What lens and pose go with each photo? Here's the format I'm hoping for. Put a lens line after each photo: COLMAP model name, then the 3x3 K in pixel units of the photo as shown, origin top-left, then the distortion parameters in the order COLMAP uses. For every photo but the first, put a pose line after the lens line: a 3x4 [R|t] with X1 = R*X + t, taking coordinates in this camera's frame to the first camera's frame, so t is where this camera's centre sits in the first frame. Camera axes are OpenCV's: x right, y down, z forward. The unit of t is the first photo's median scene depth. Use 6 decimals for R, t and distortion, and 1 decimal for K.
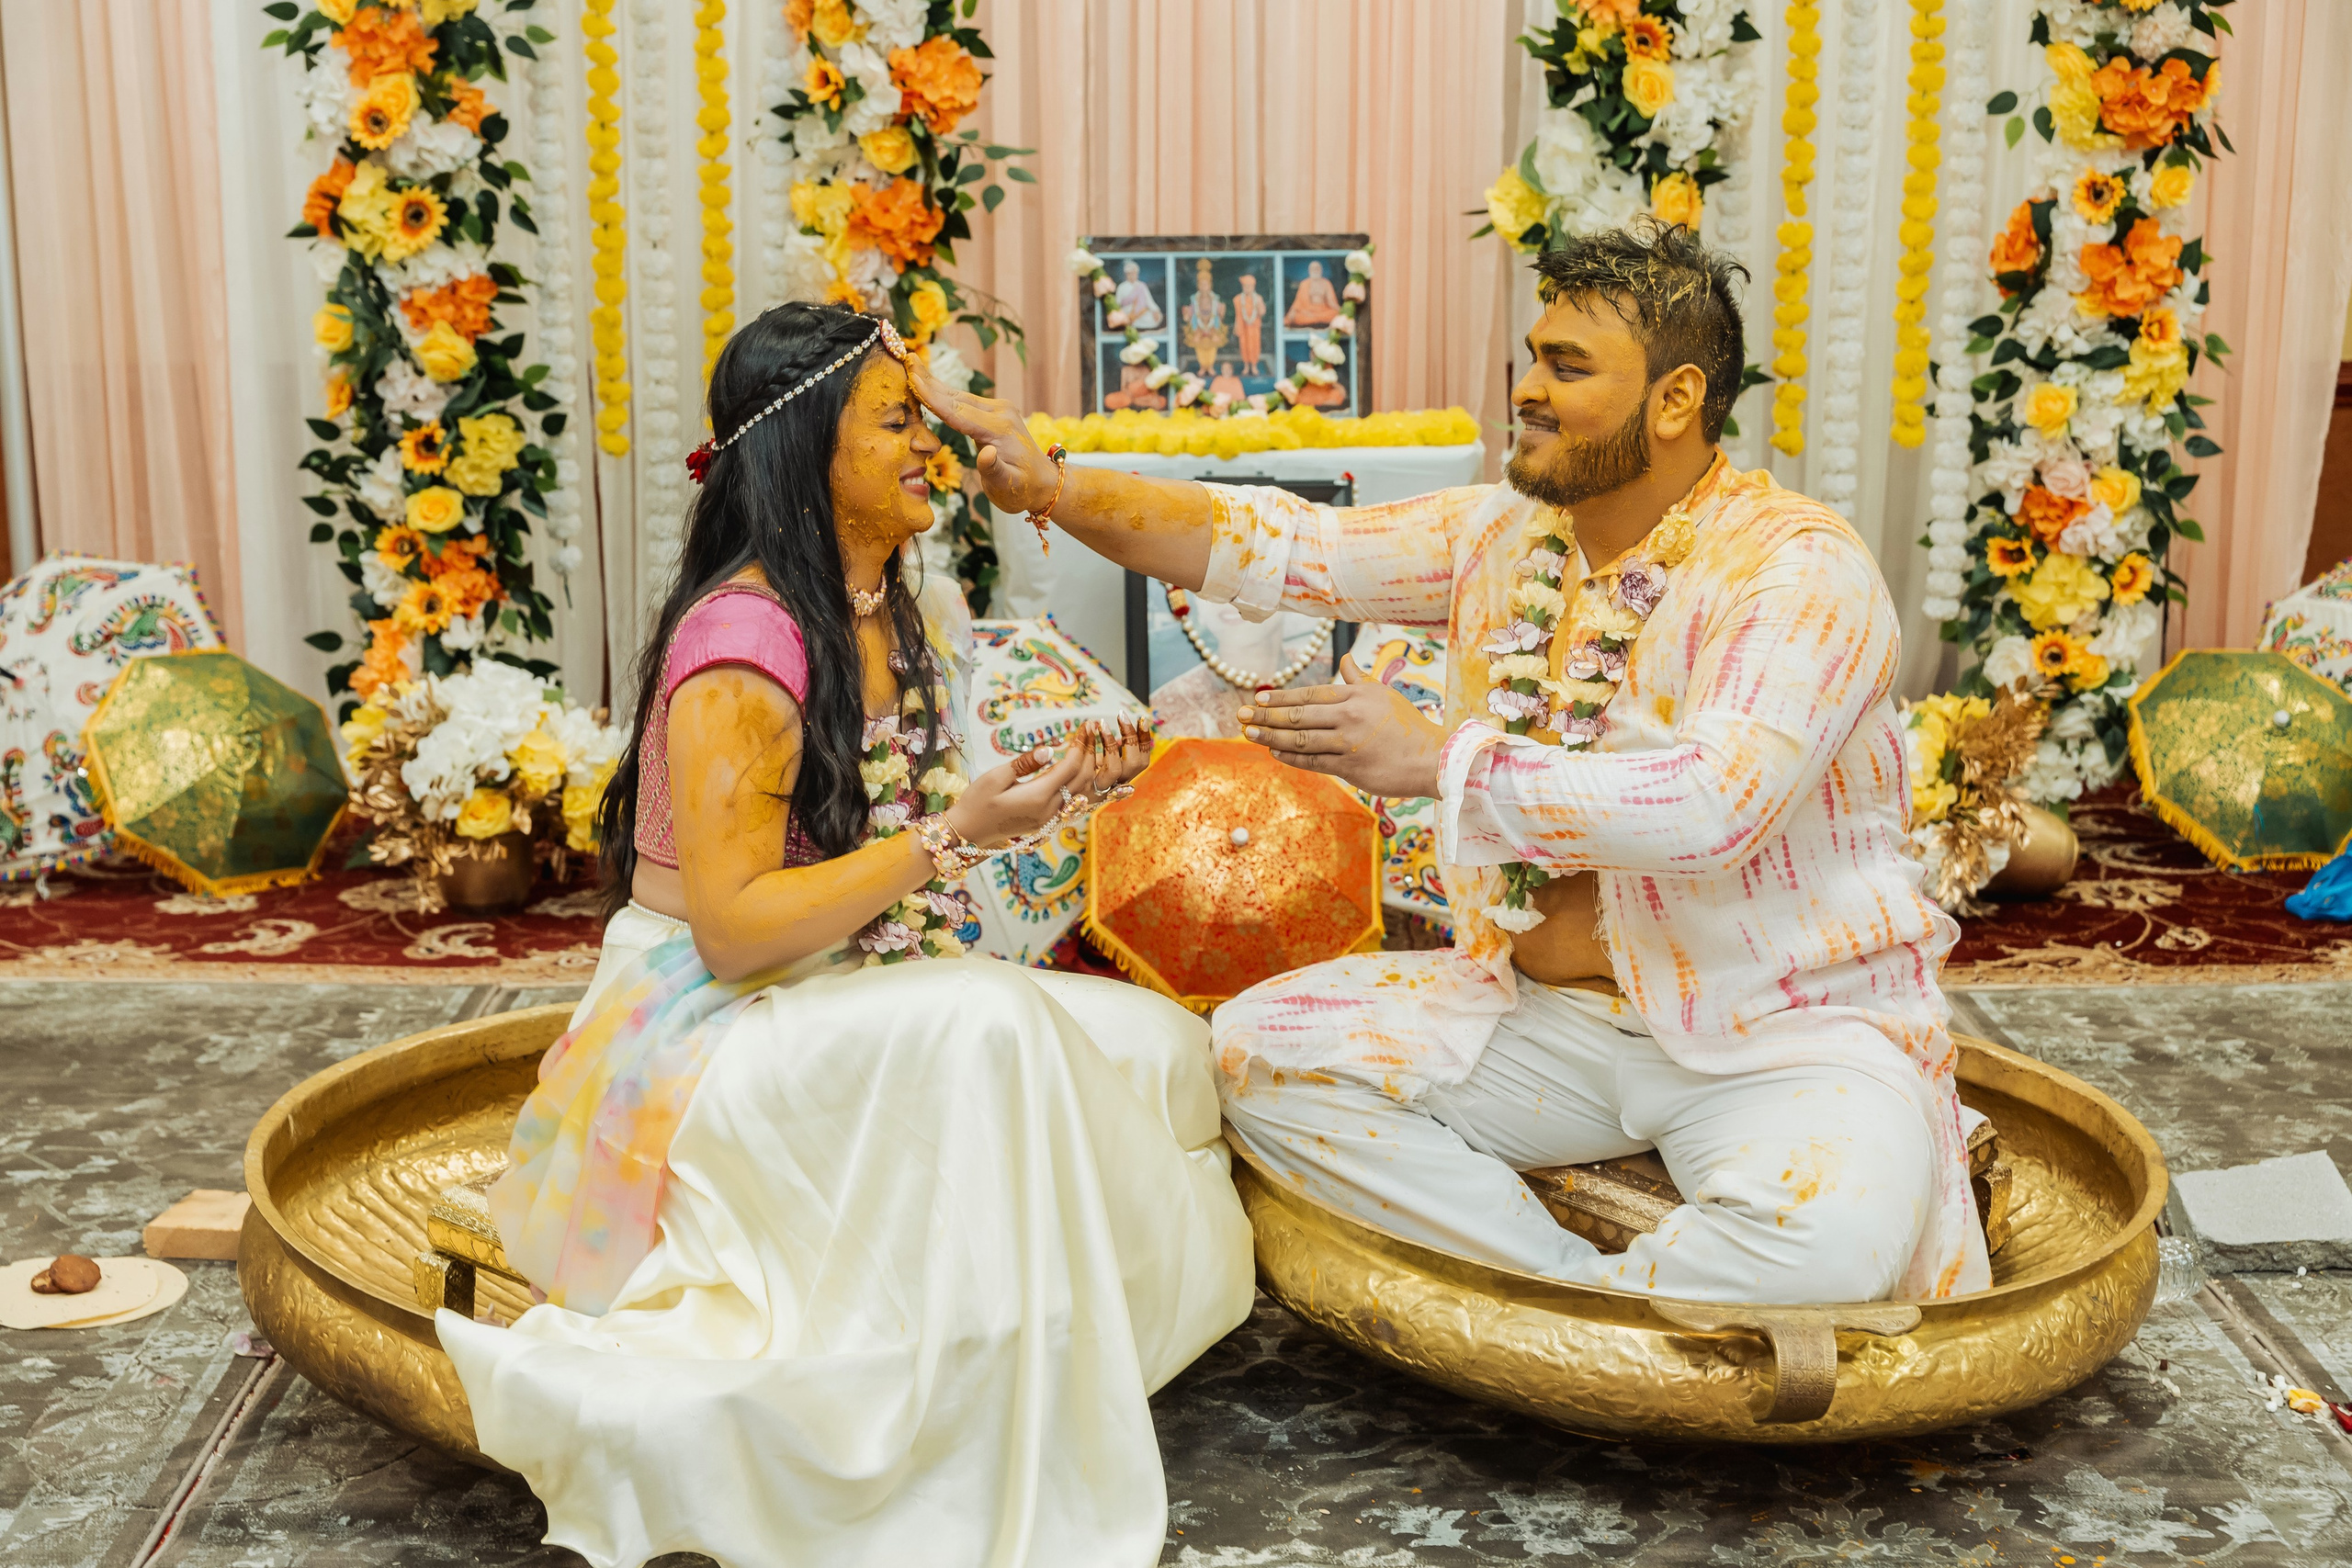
lens RADIAL K [[3166.7, 0, 1167.2], [0, 3166.7, 781.1], [0, 0, 1]] dist [0.020650, 0.000000]
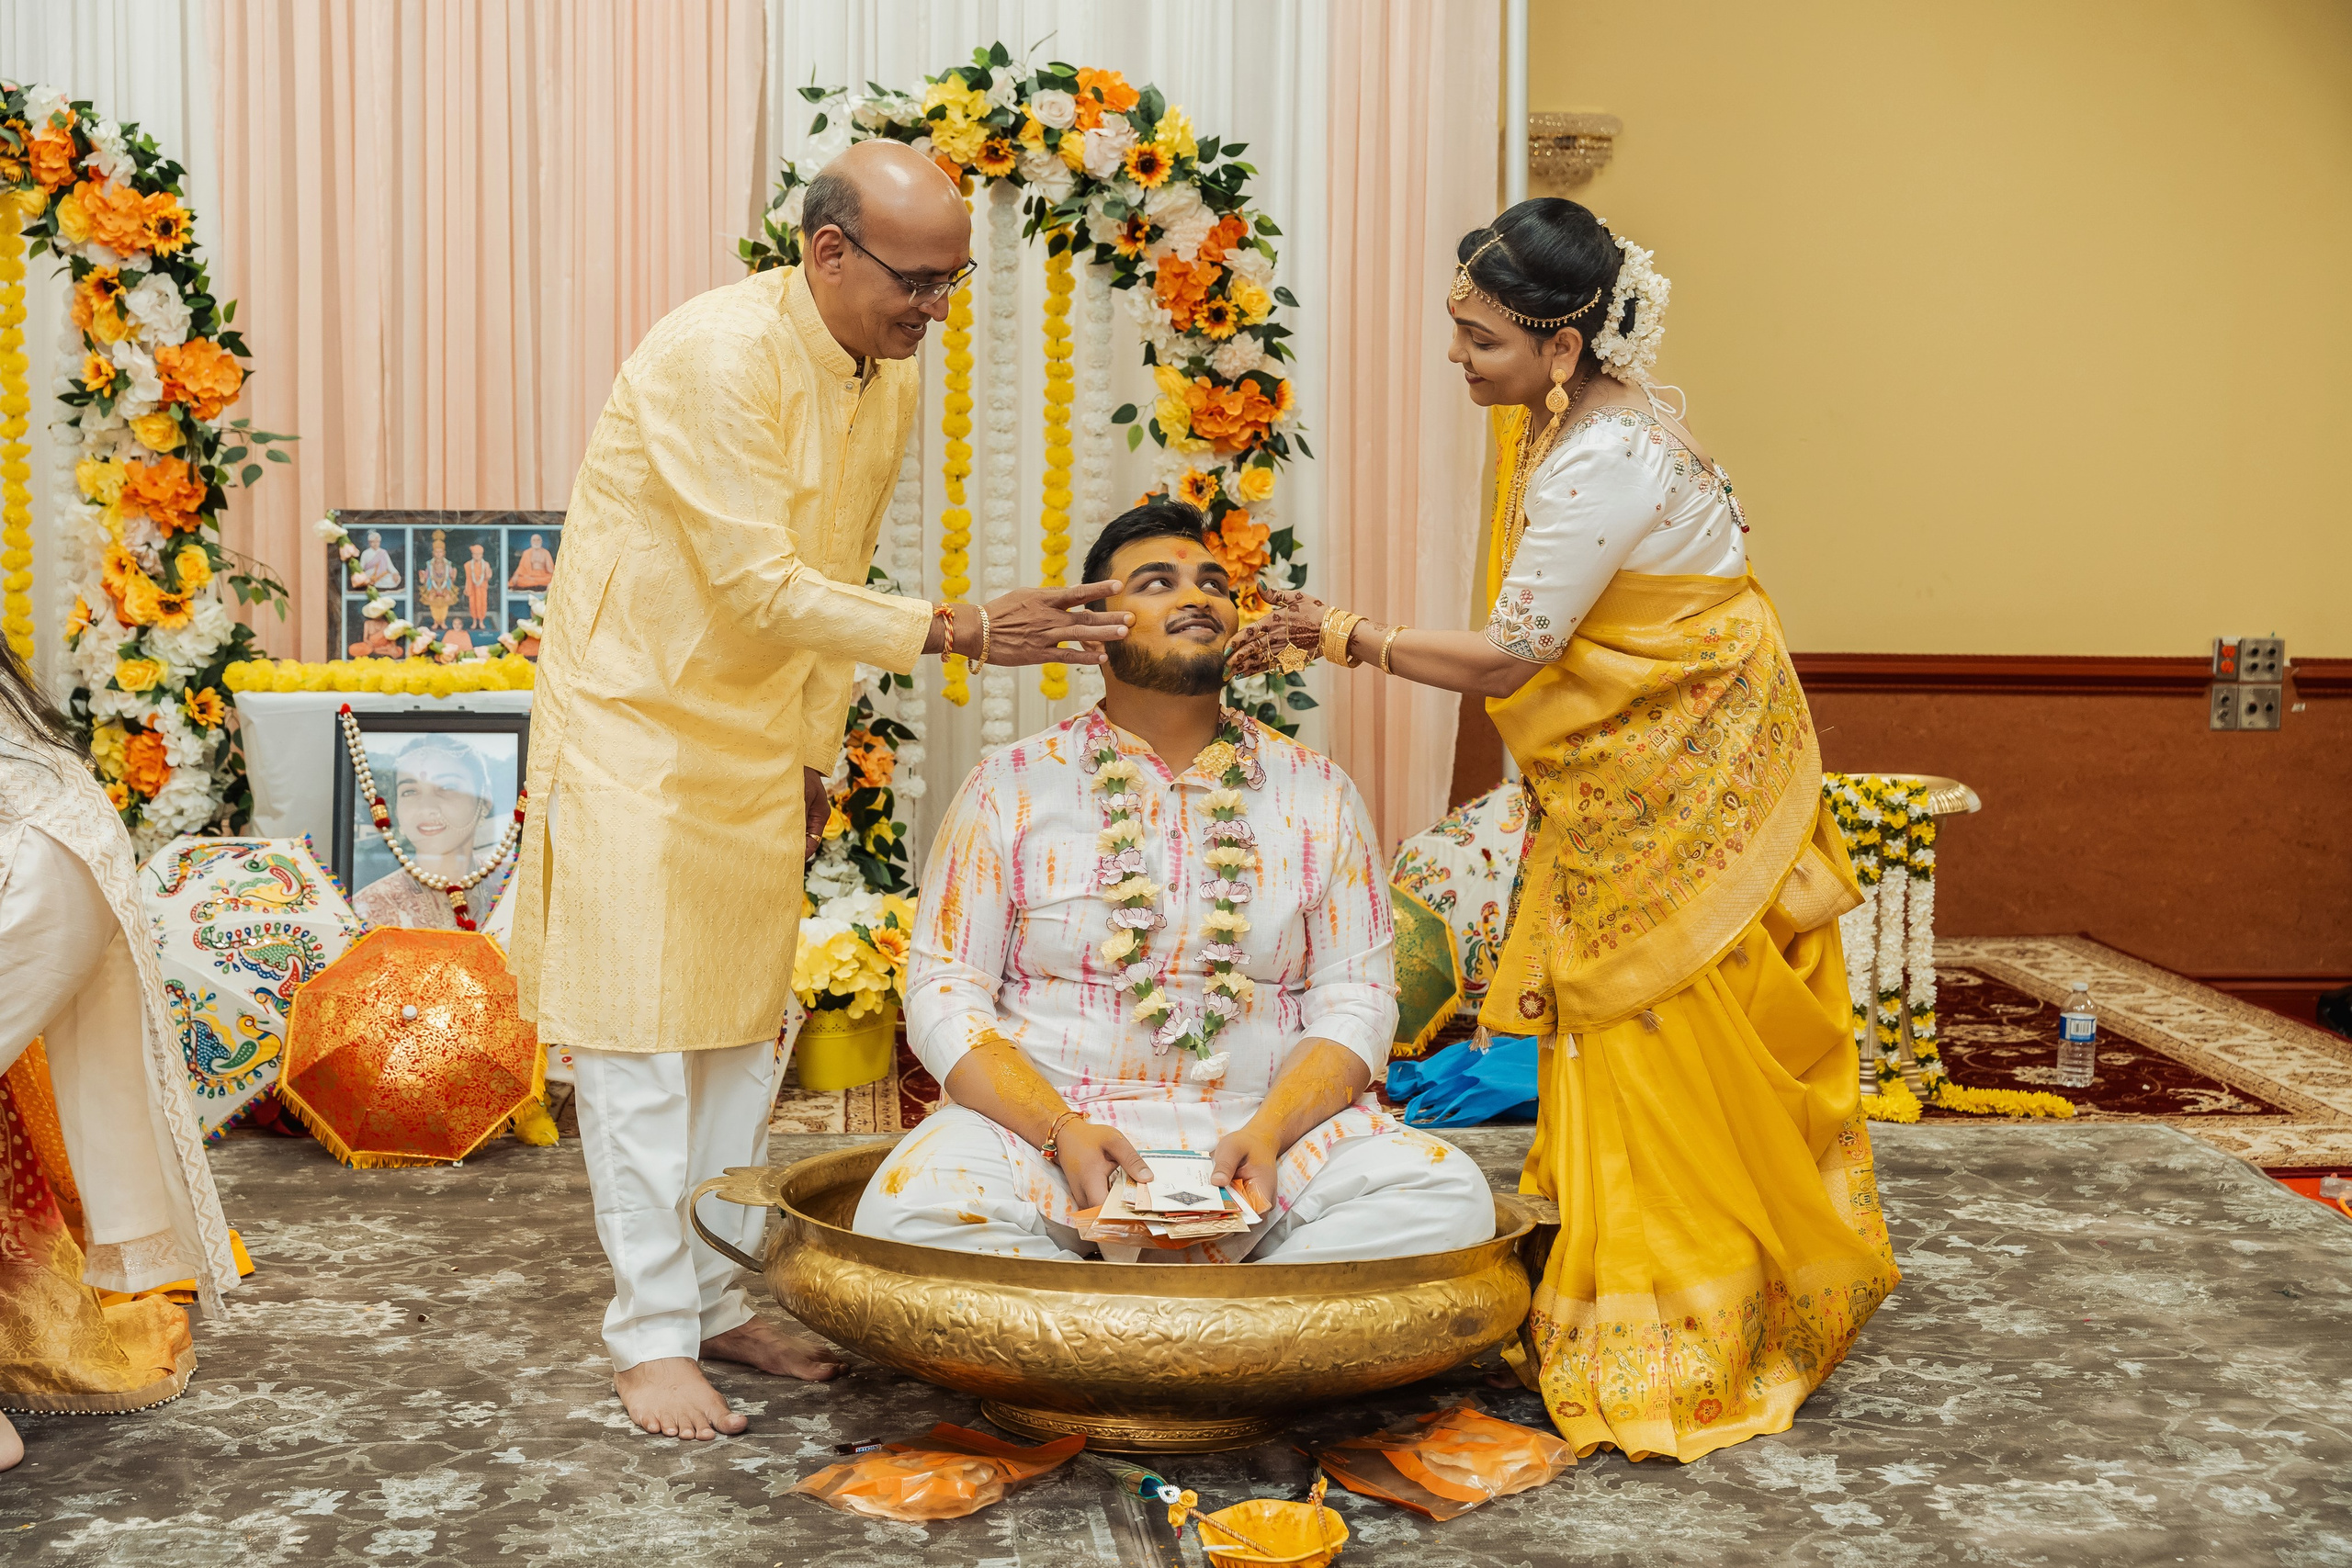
lens RADIAL K [[3052.6, 0, 1164.6], [0, 3052.6, 785.9], [0, 0, 1]] dist [0.011862, 0.000000]
pose [[0.994556, 0.006224, 0.104019, 0.161893], [0.004828, 0.994391, -0.105658, 0.049247], [-0.104093, 0.105585, 0.988947, -0.131046]]
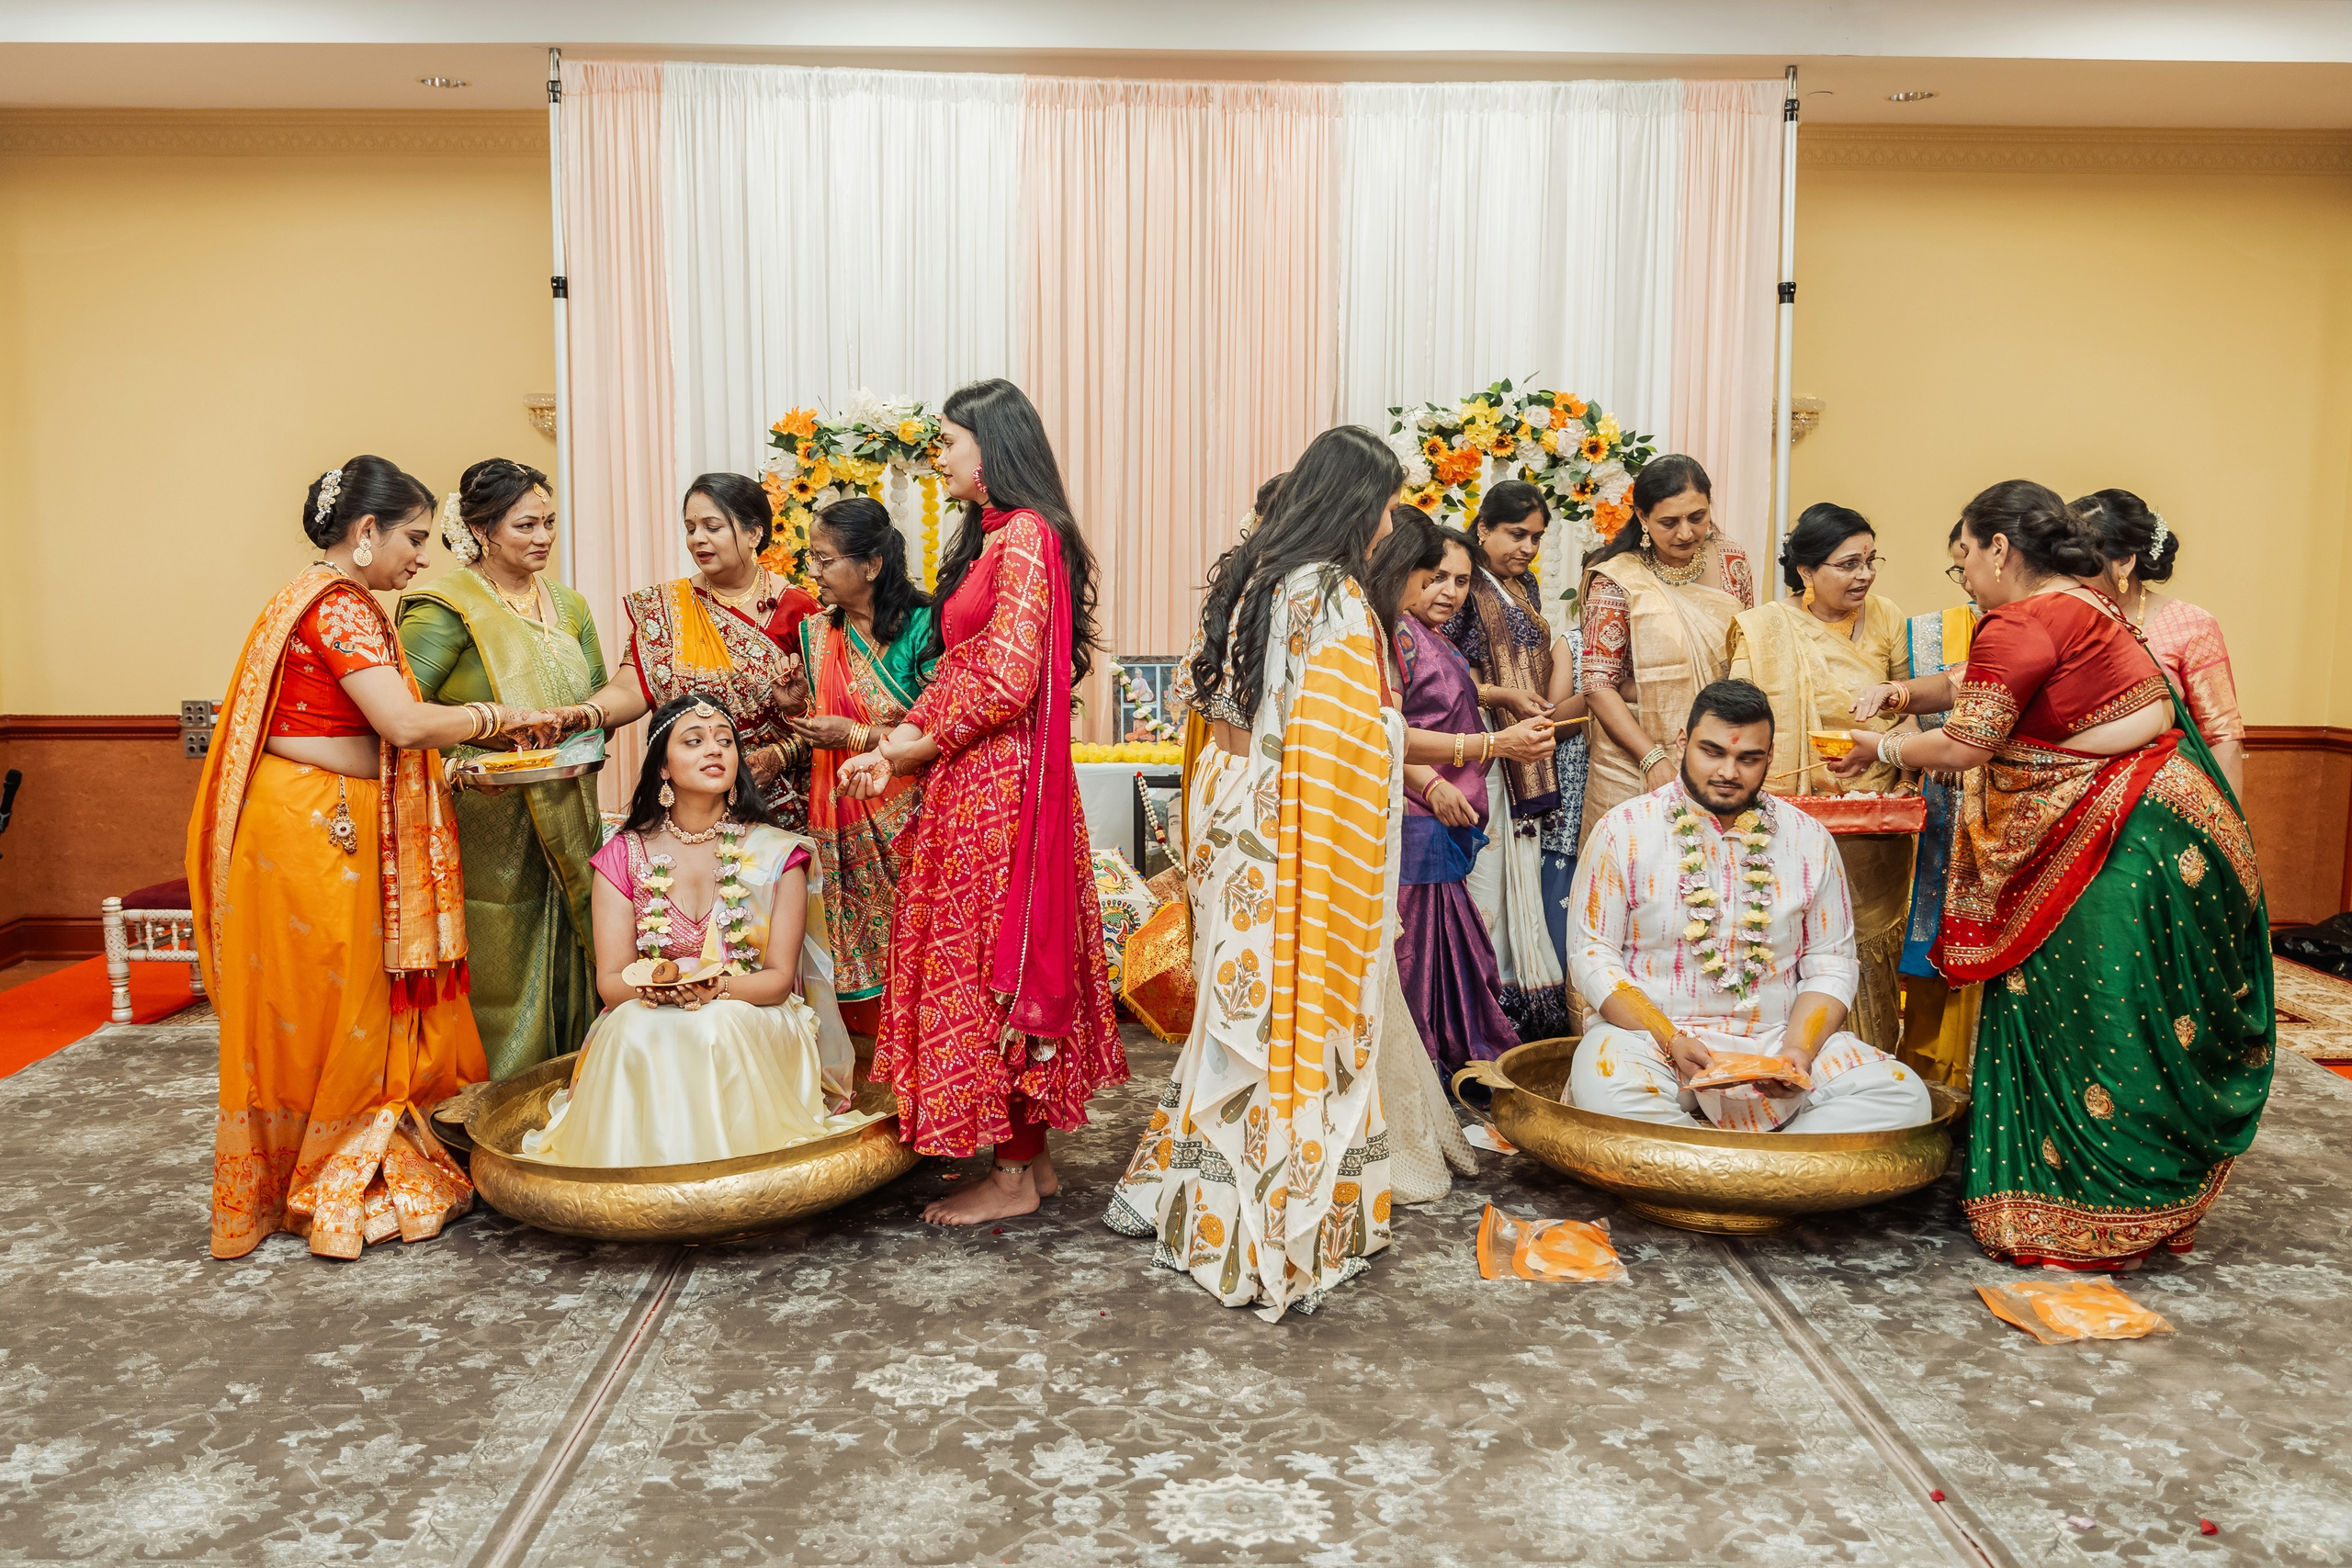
lens RADIAL K [[1851.0, 0, 1169.1], [0, 1851.0, 785.8], [0, 0, 1]] dist [0.000482, 0.009414]
pose [[0.999952, 0.006738, 0.007161, 0.000363], [-0.006031, 0.995505, -0.094513, 0.021479], [-0.007765, 0.094466, 0.995498, -0.165020]]
